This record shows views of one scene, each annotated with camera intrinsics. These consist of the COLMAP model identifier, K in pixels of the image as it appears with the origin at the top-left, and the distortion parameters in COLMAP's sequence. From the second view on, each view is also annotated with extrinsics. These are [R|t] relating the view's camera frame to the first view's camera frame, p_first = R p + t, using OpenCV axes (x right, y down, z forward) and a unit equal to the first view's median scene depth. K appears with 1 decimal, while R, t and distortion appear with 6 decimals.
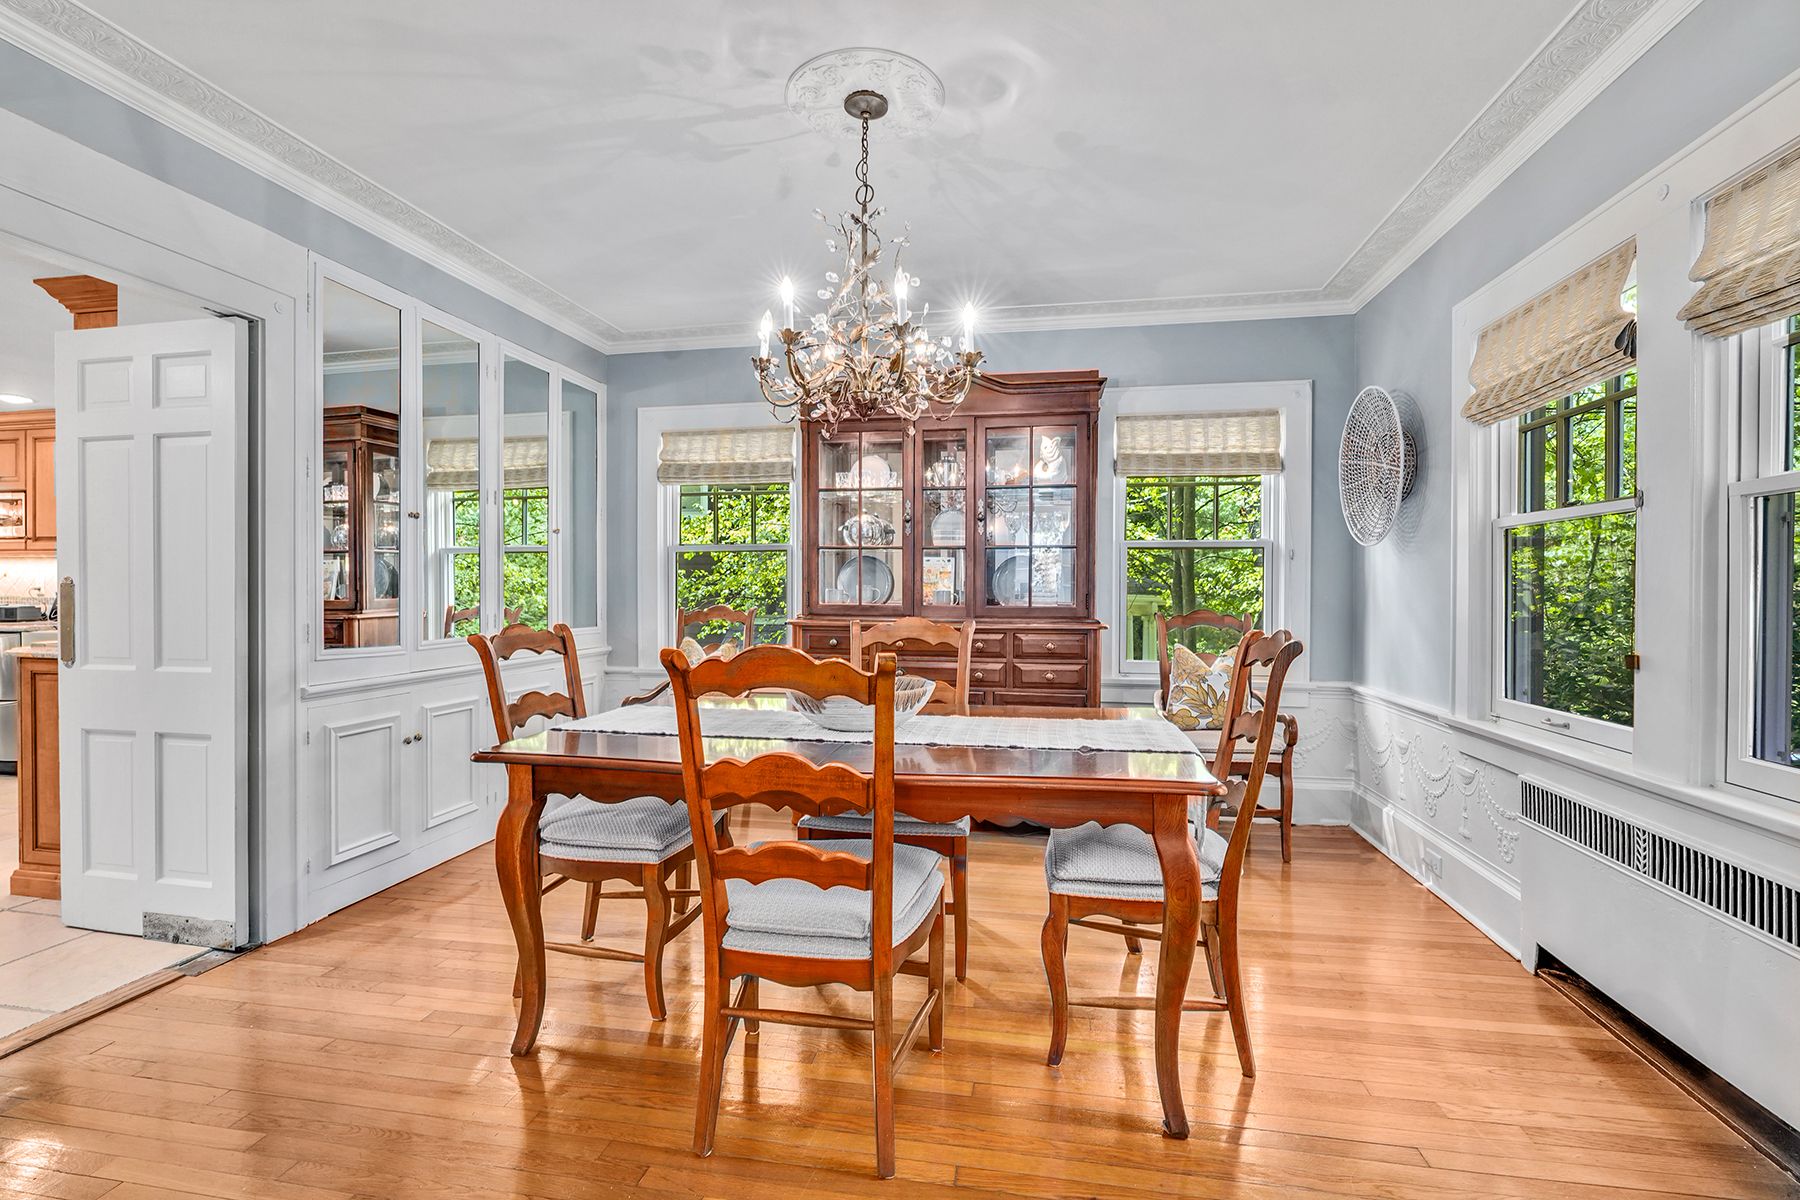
lens RADIAL K [[816.3, 0, 900.5], [0, 816.3, 593.2], [0, 0, 1]] dist [-0.007564, 0.001500]
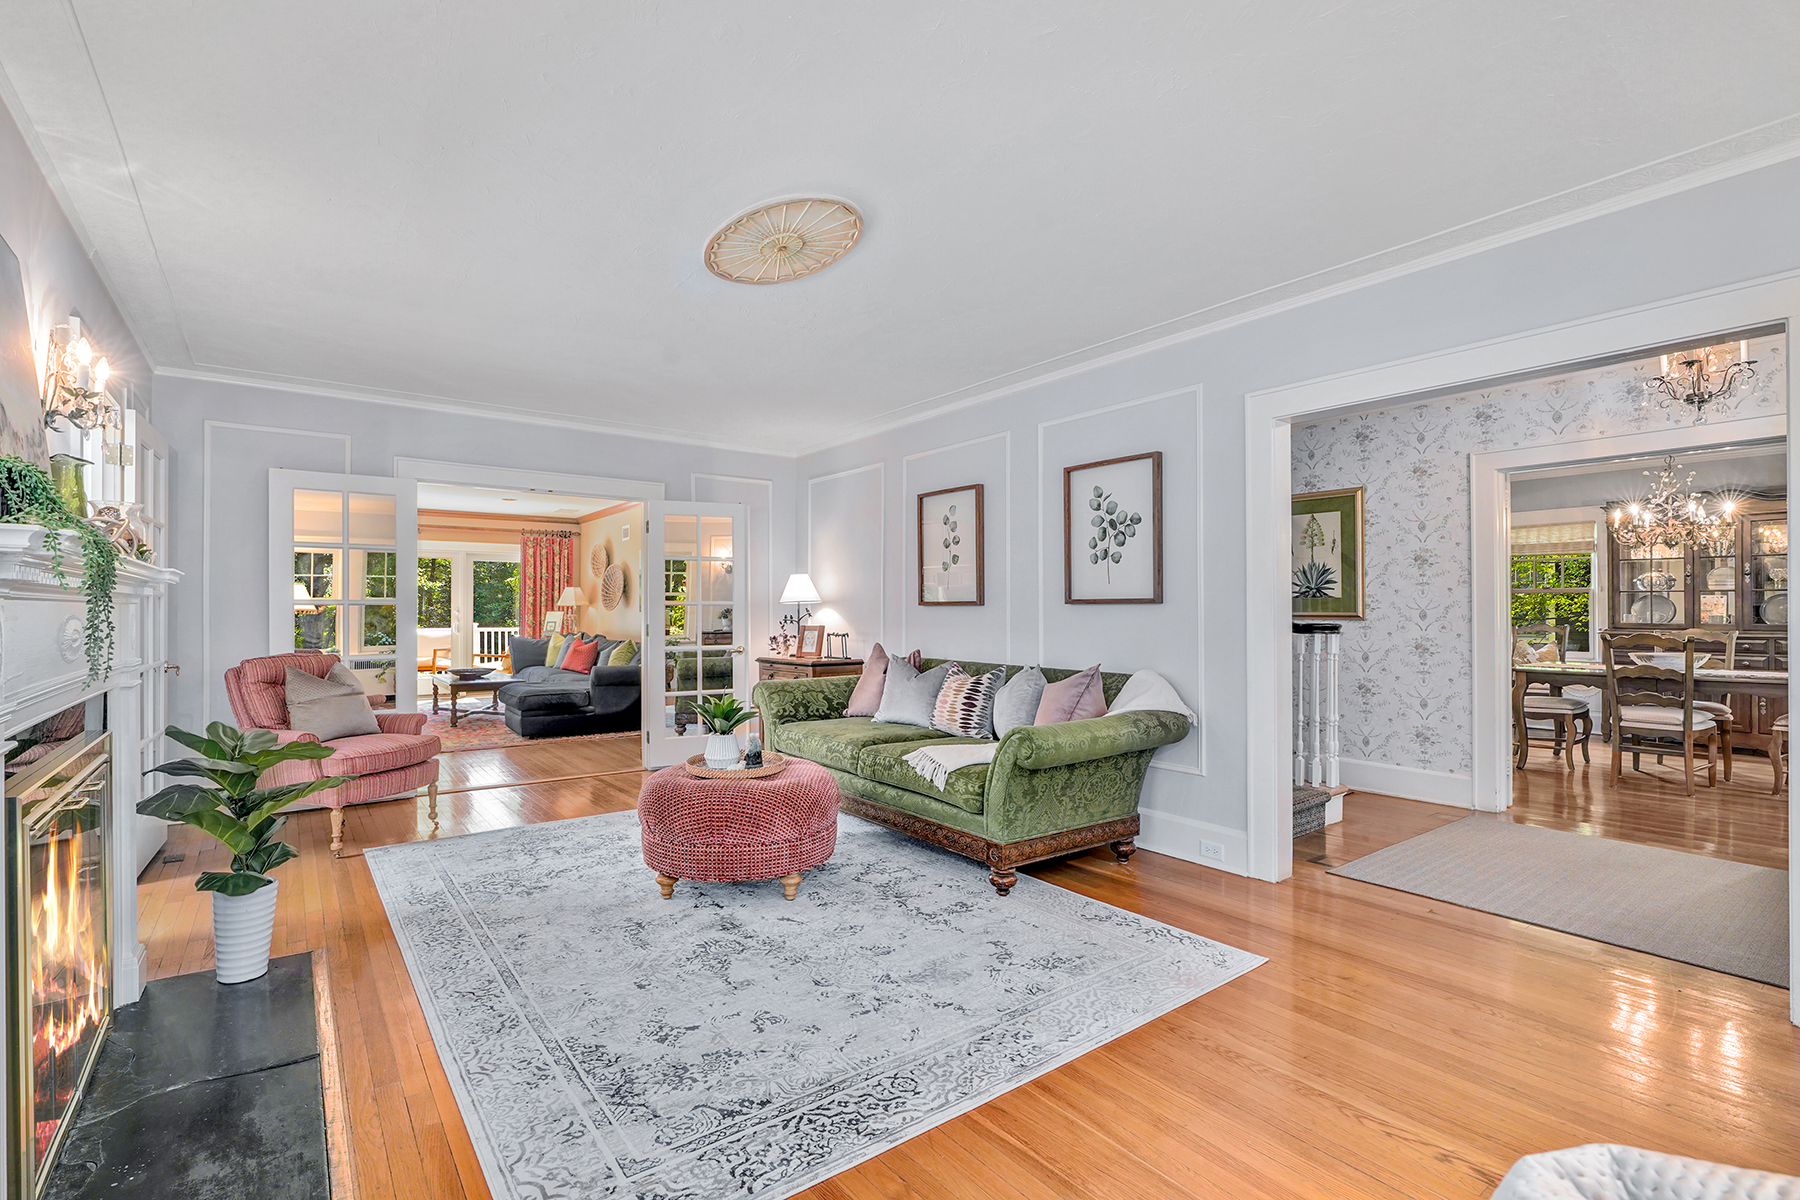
lens RADIAL K [[816.3, 0, 888.3], [0, 816.3, 605.1], [0, 0, 1]] dist [-0.007564, 0.001500]
pose [[0.734606, -0.007722, -0.678450, -0.070097], [-0.000797, 0.999925, -0.012244, -0.001620], [0.678494, 0.009535, 0.734544, -1.428868]]
